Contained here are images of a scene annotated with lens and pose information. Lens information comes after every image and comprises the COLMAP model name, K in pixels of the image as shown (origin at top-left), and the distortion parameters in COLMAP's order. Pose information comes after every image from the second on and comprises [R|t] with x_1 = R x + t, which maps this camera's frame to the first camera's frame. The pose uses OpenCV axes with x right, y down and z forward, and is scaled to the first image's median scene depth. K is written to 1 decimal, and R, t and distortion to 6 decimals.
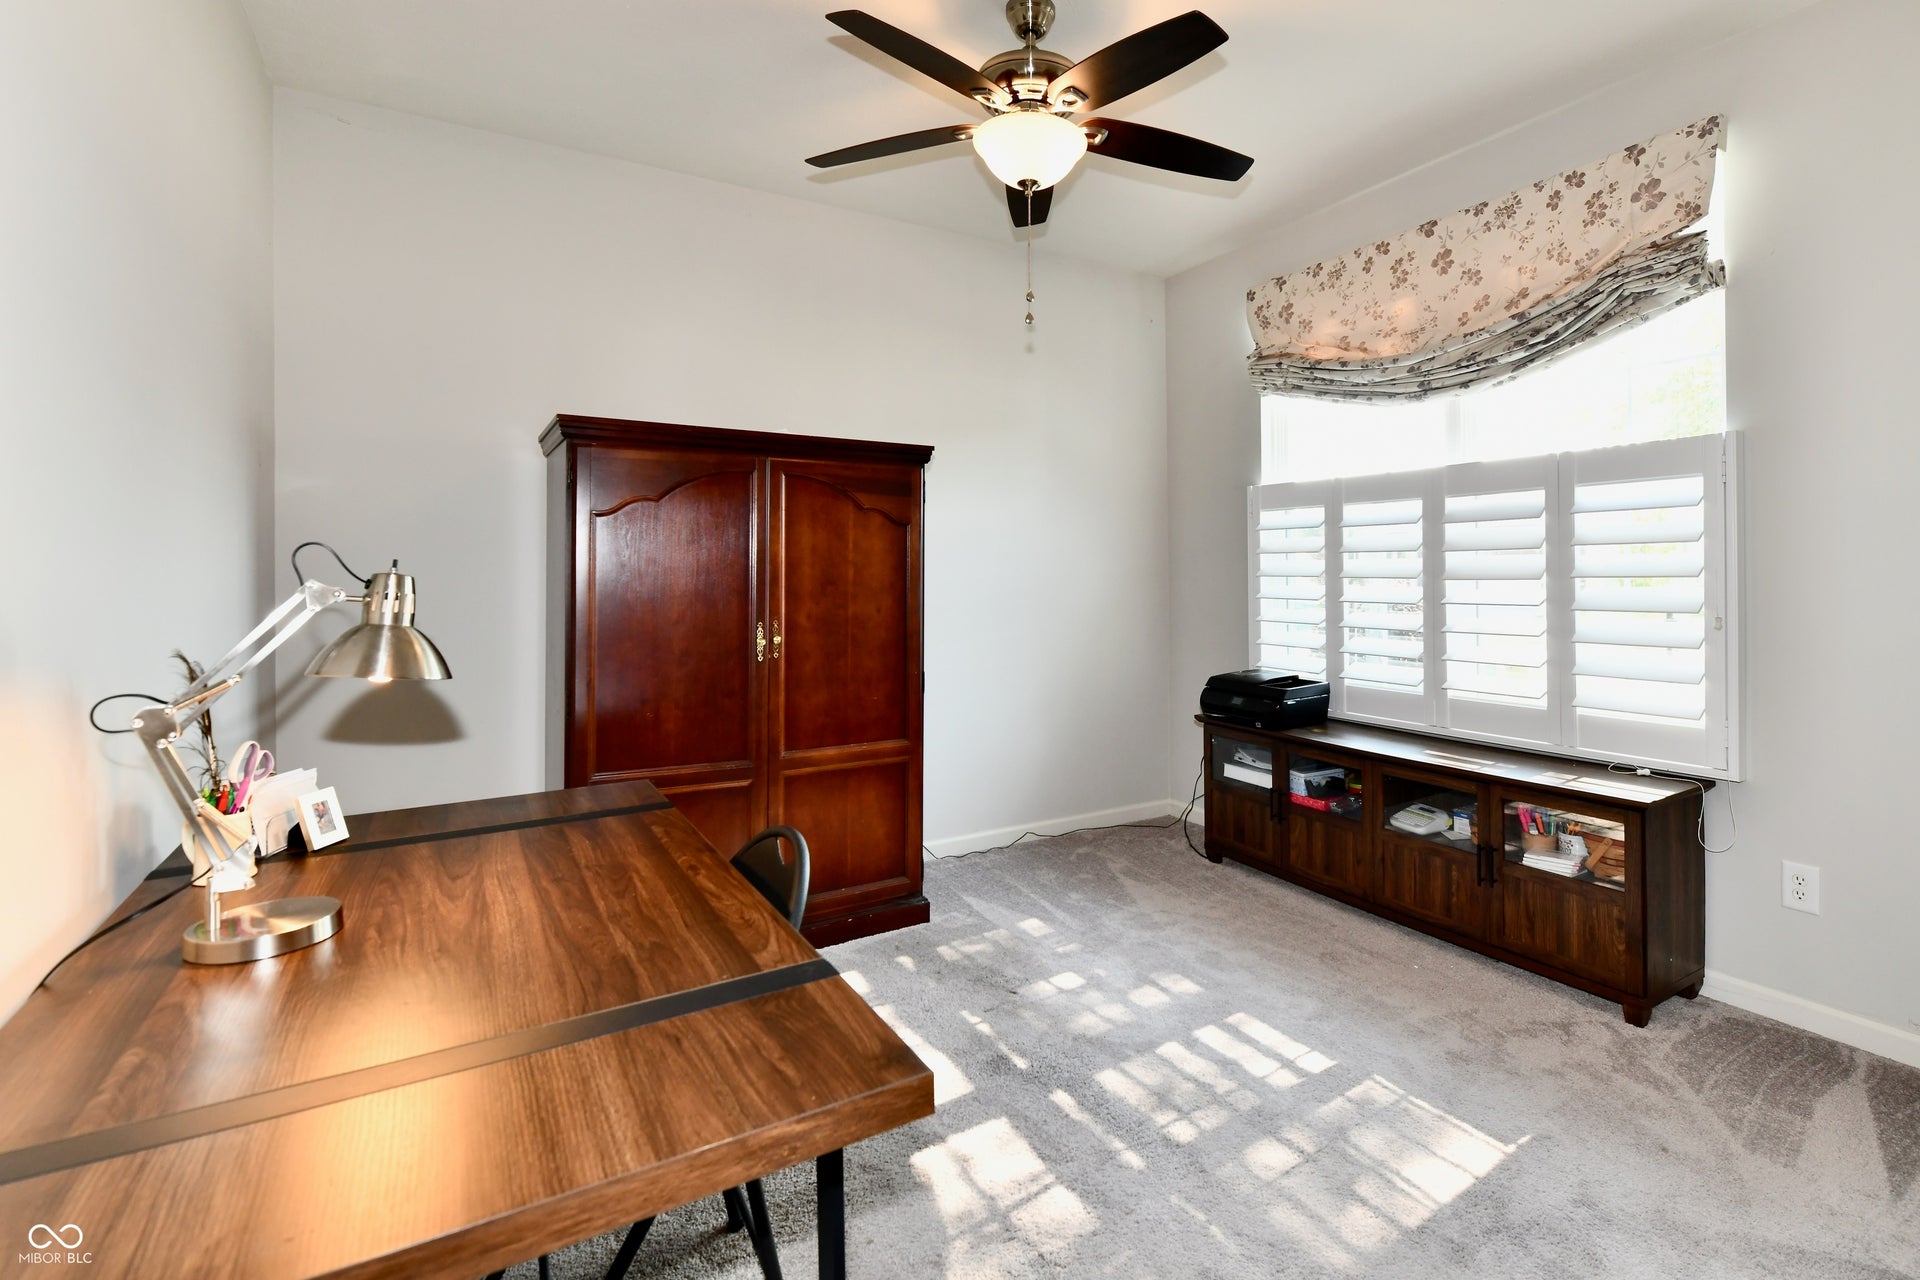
lens RADIAL K [[906.3, 0, 1027.6], [0, 906.3, 567.6], [0, 0, 1]] dist [-0.004058, -0.000991]
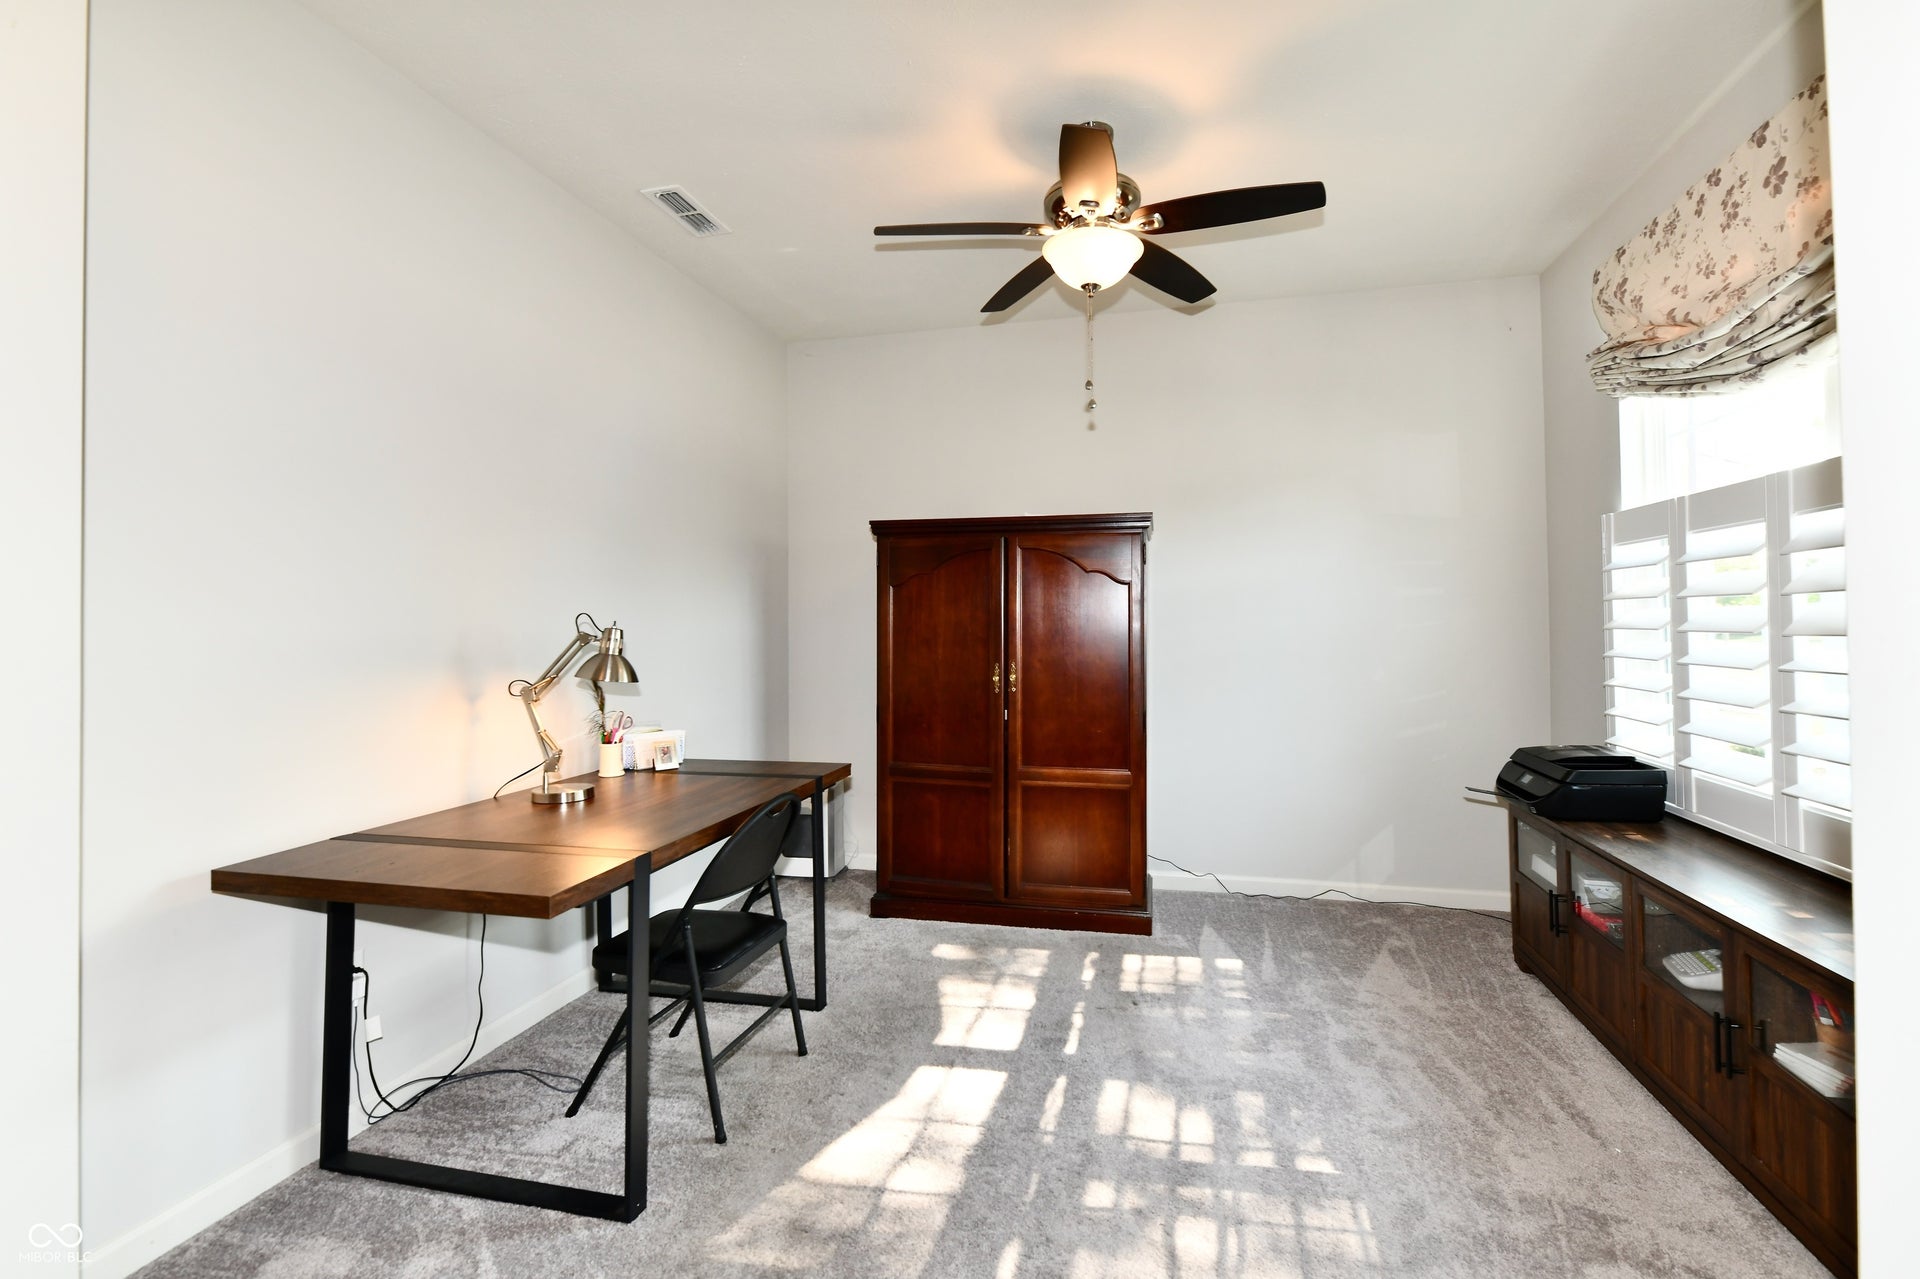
lens RADIAL K [[854.2, 0, 987.8], [0, 854.2, 607.8], [0, 0, 1]] dist [-0.001777, -0.000680]
pose [[0.696996, -0.014441, -0.716930, 0.501837], [0.007815, 0.999891, -0.012543, -0.004072], [0.717032, 0.003140, 0.697033, 0.112181]]
